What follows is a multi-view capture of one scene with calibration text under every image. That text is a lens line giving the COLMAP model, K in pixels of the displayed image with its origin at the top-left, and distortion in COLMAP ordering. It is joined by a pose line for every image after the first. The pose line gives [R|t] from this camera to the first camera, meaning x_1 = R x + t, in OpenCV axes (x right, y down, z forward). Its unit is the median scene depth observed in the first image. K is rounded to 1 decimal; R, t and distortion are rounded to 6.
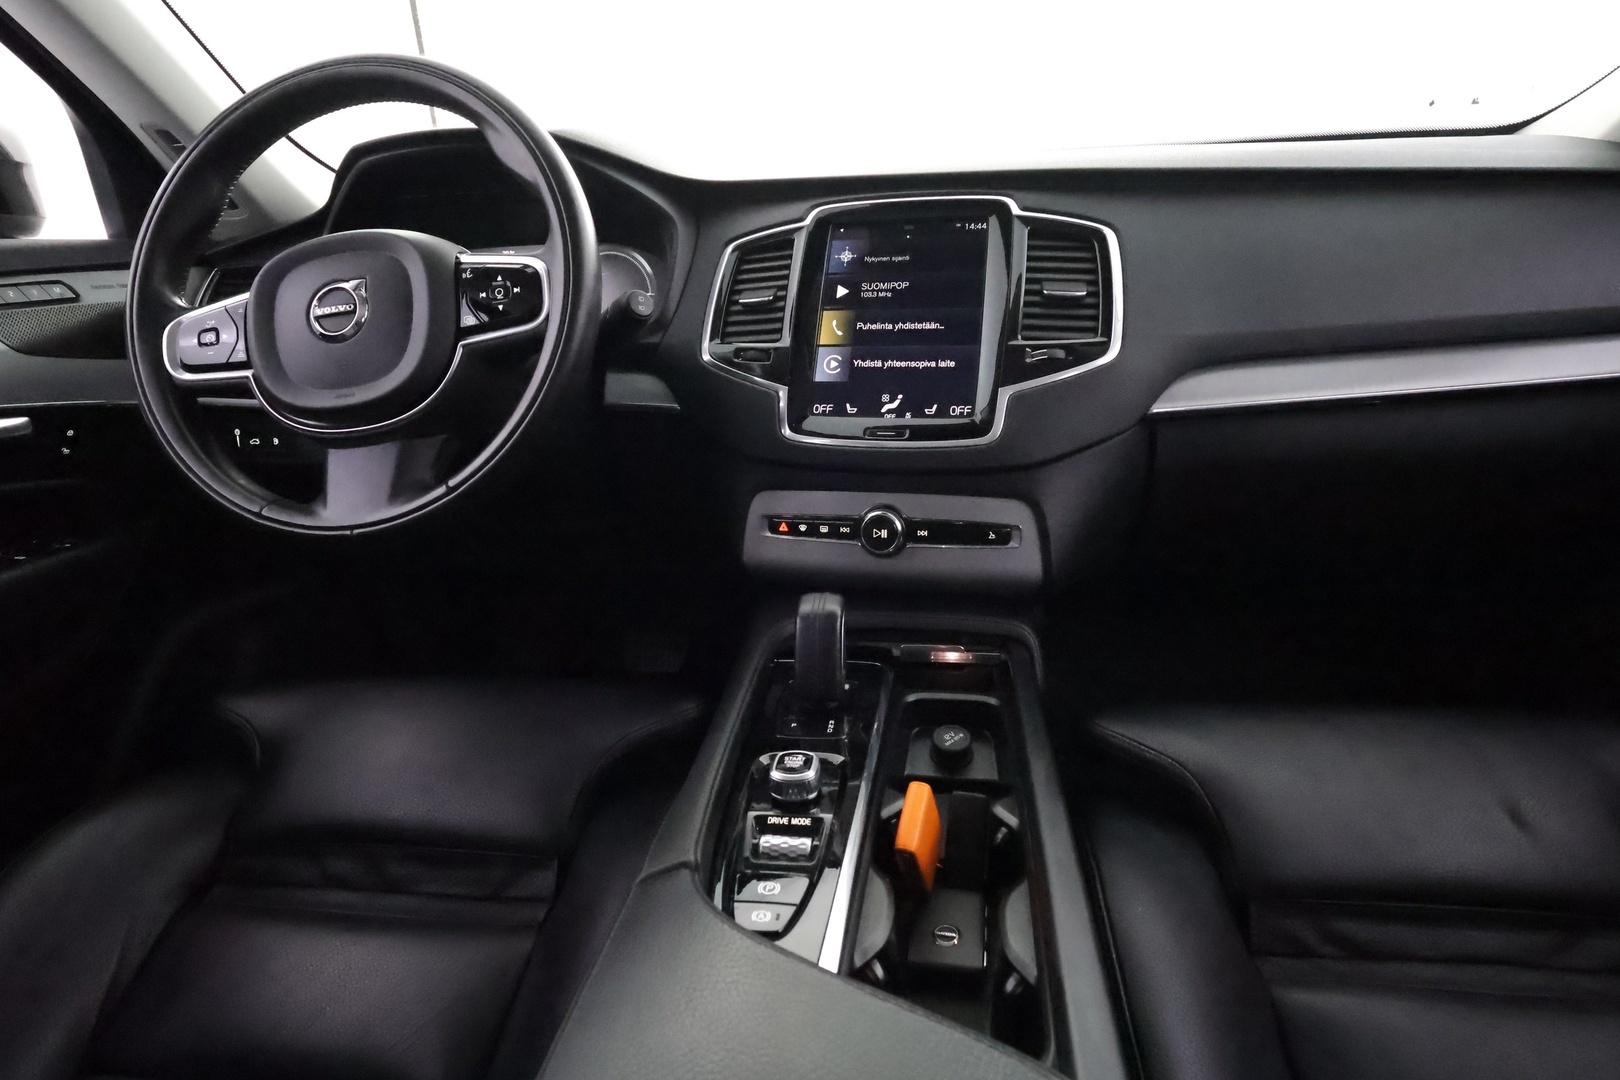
lens RADIAL K [[839.1, 0, 806.8], [0, 839.1, 543.4], [0, 0, 1]] dist [0.002963, -0.000488]
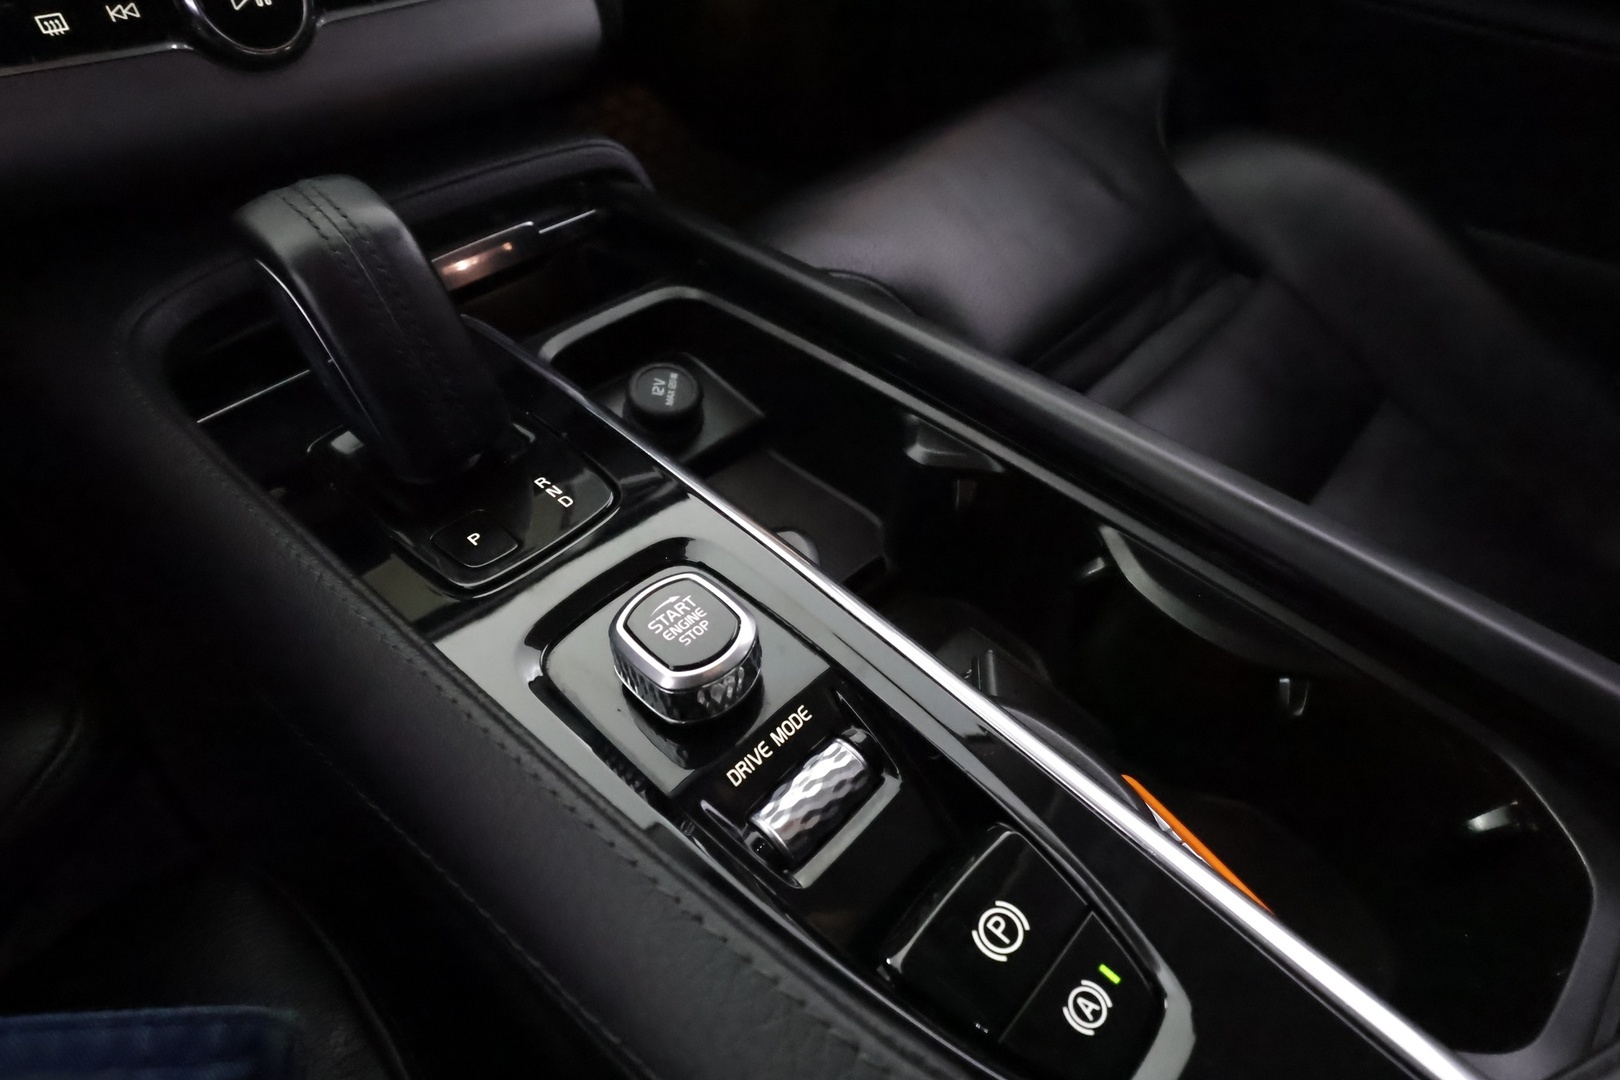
lens RADIAL K [[872.0, 0, 810.0], [0, 872.0, 540.0], [0, 0, 1]] dist [0.001466, 0.000024]
pose [[0.571069, -0.570327, 0.590430, -0.138247], [0.199405, 0.794078, 0.574175, 0.011041], [-0.796315, -0.210159, 0.567200, 0.528576]]
